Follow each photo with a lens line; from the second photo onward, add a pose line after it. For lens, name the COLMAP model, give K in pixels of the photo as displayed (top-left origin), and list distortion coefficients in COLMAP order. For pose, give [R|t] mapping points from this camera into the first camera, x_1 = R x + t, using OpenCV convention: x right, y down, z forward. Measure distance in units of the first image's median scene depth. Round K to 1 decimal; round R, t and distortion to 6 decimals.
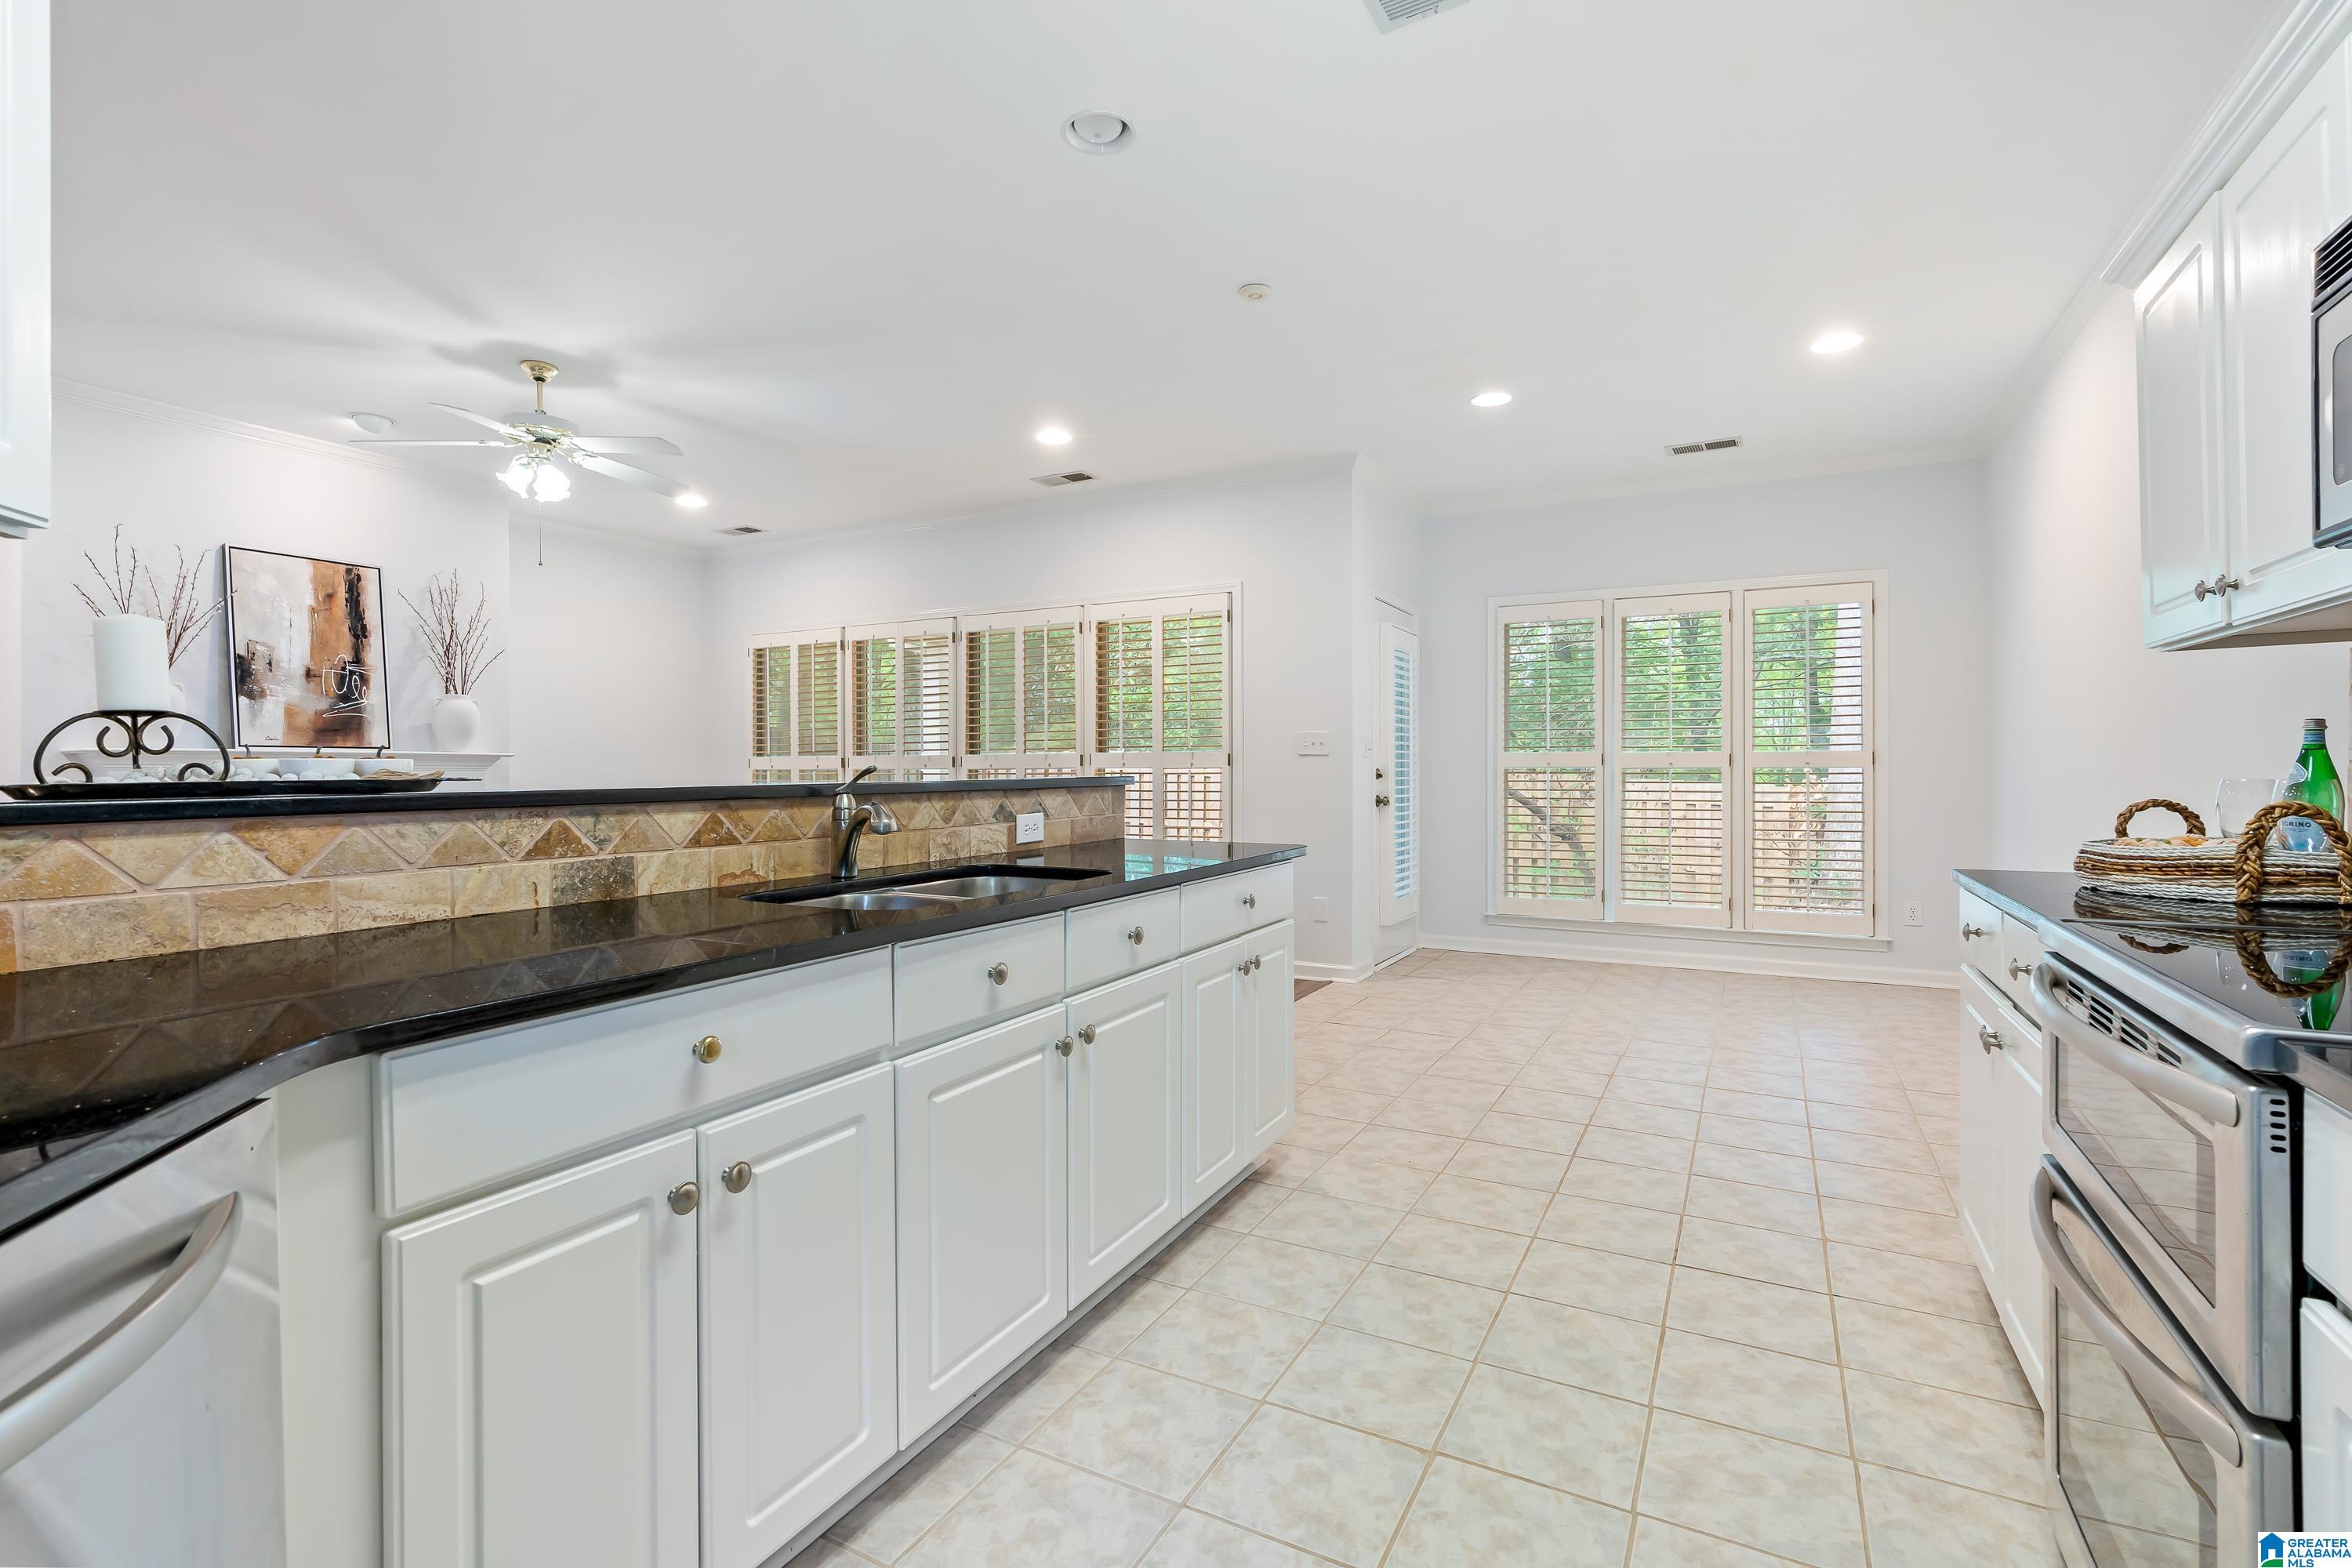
lens RADIAL K [[1077.2, 0, 1174.0], [0, 1077.2, 779.9], [0, 0, 1]] dist [-0.010517, 0.001108]
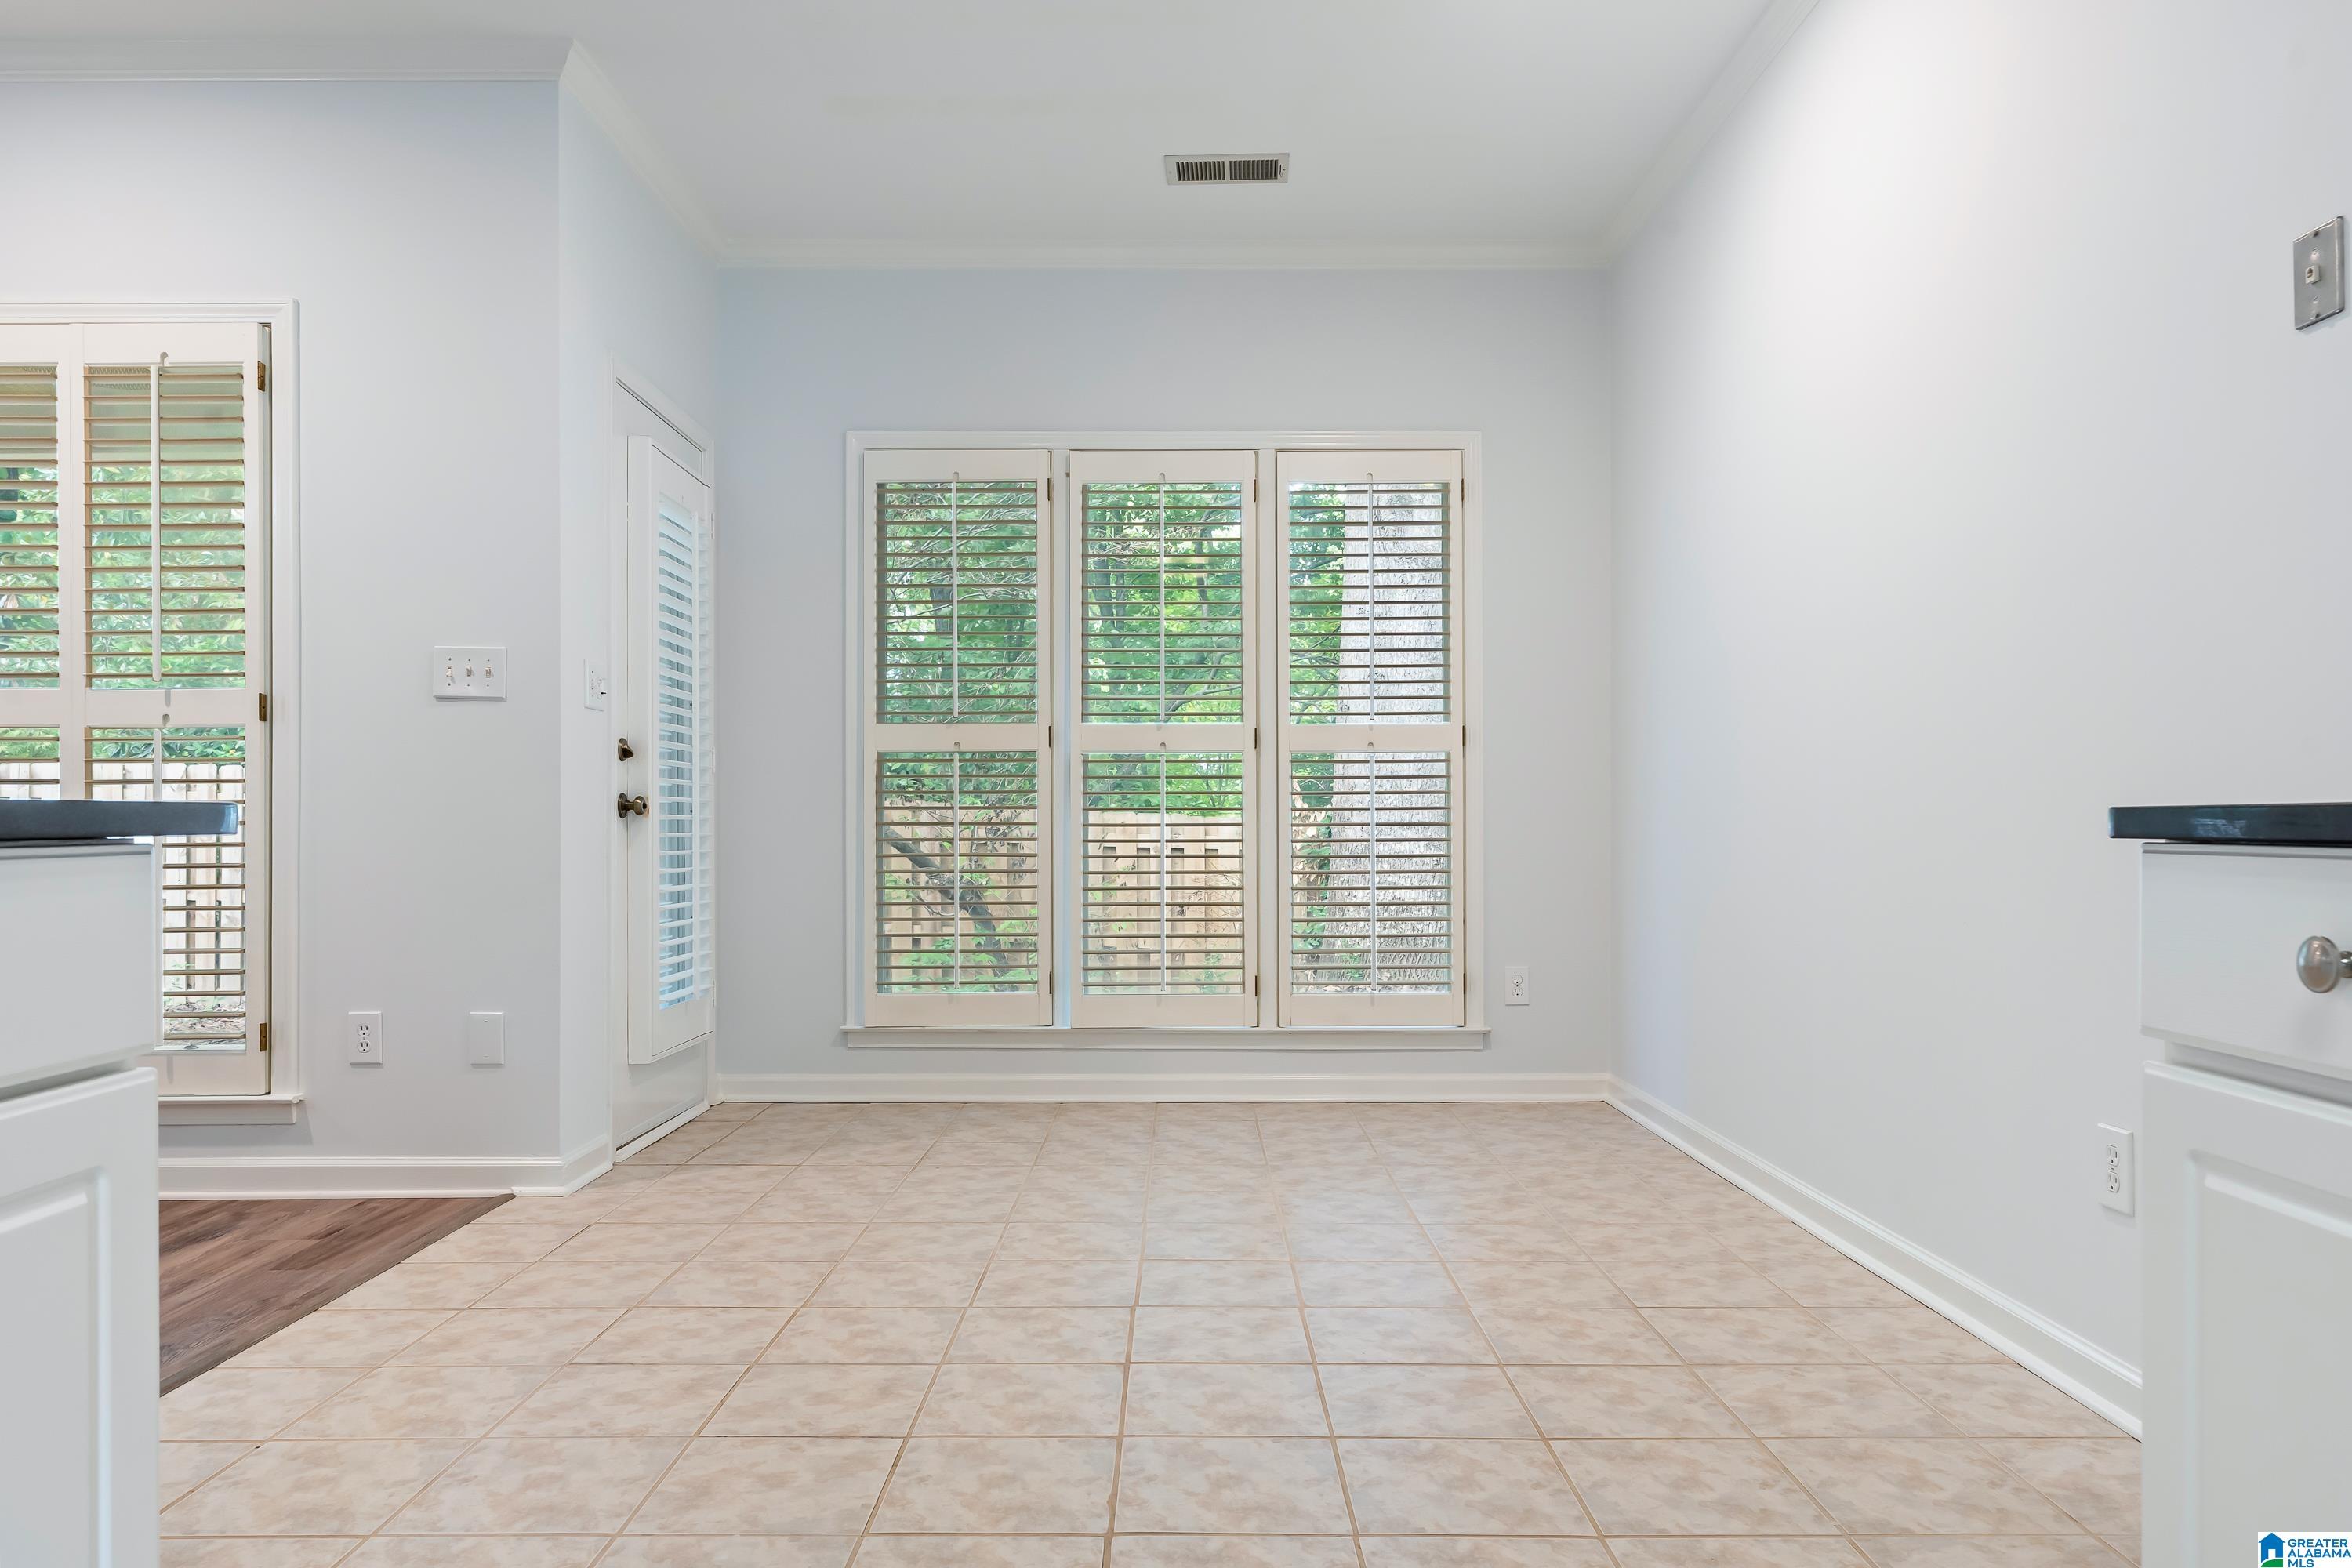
lens RADIAL K [[1617.3, 0, 1199.9], [0, 1617.3, 822.0], [0, 0, 1]] dist [-0.002829, -0.001449]
pose [[0.876329, 0.000515, 0.481712, 0.165795], [0.003679, 0.999963, -0.007762, 0.082331], [-0.481698, 0.008574, 0.876295, 0.598768]]
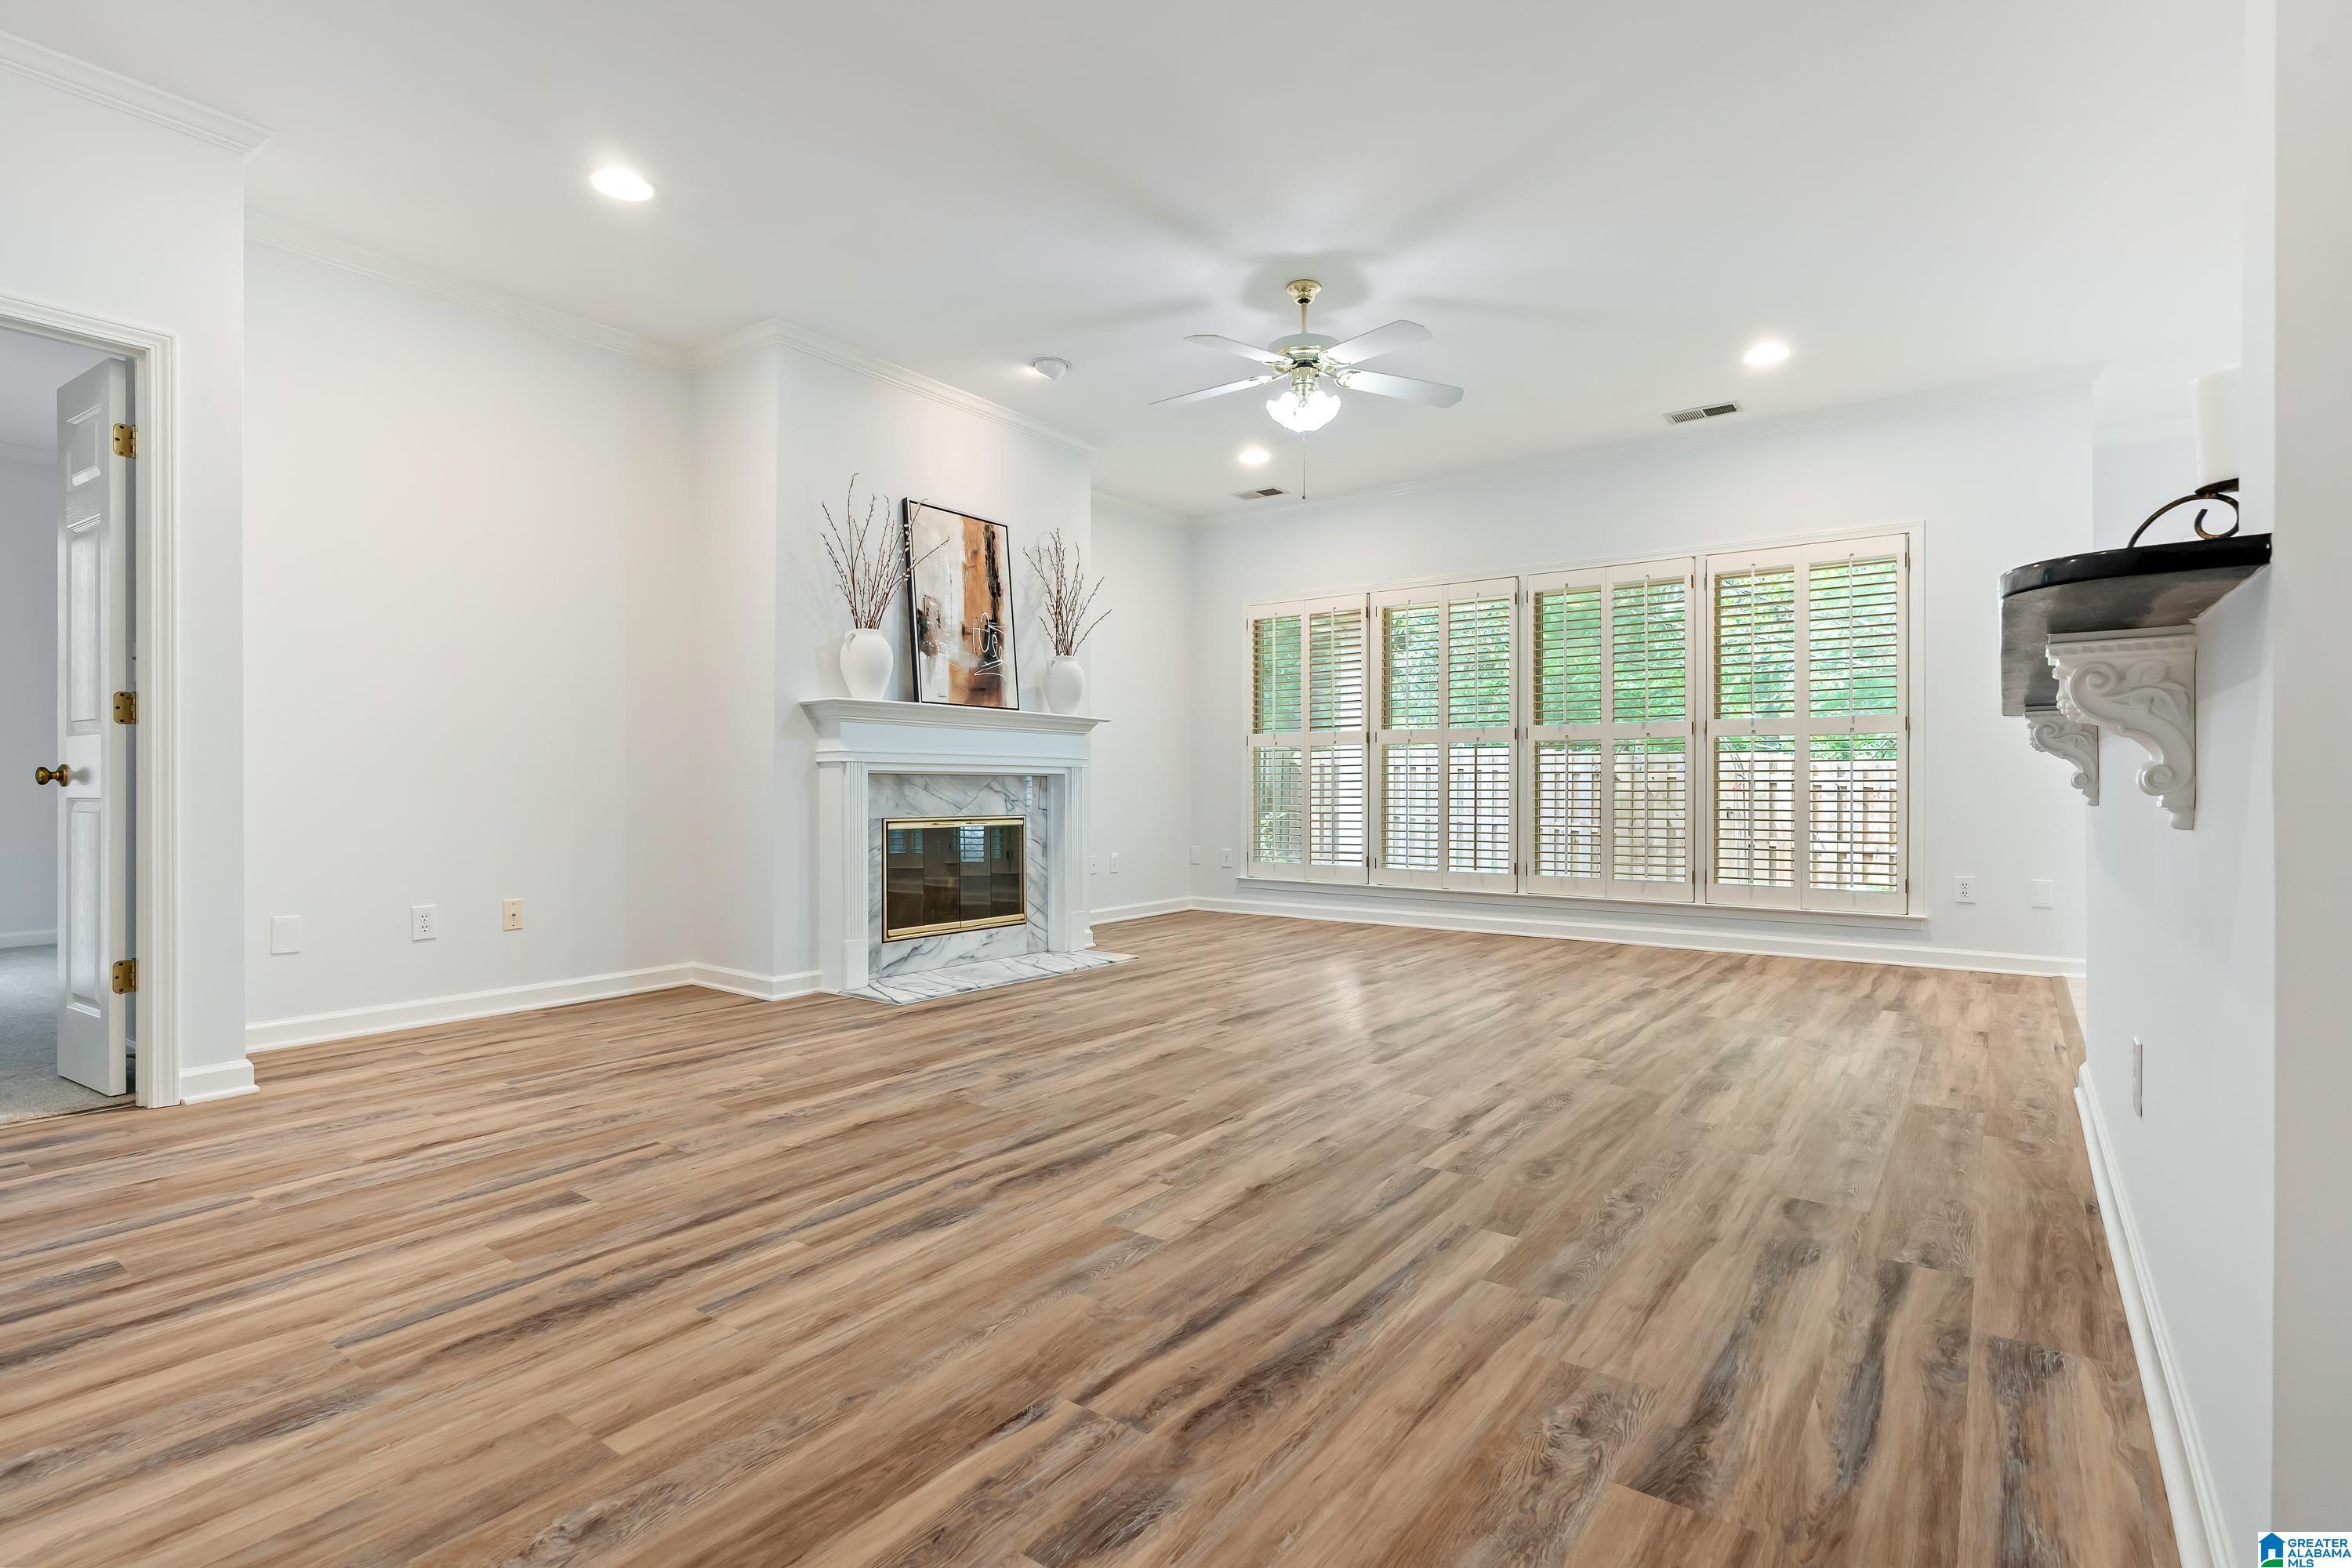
lens RADIAL K [[1123.1, 0, 1177.4], [0, 1123.1, 793.3], [0, 0, 1]] dist [-0.003172, 0.000655]
pose [[0.989754, 0.005979, -0.142654, -0.984191], [-0.006295, 0.999979, -0.001762, 0.105675], [0.142641, 0.002642, 0.989771, 0.019112]]
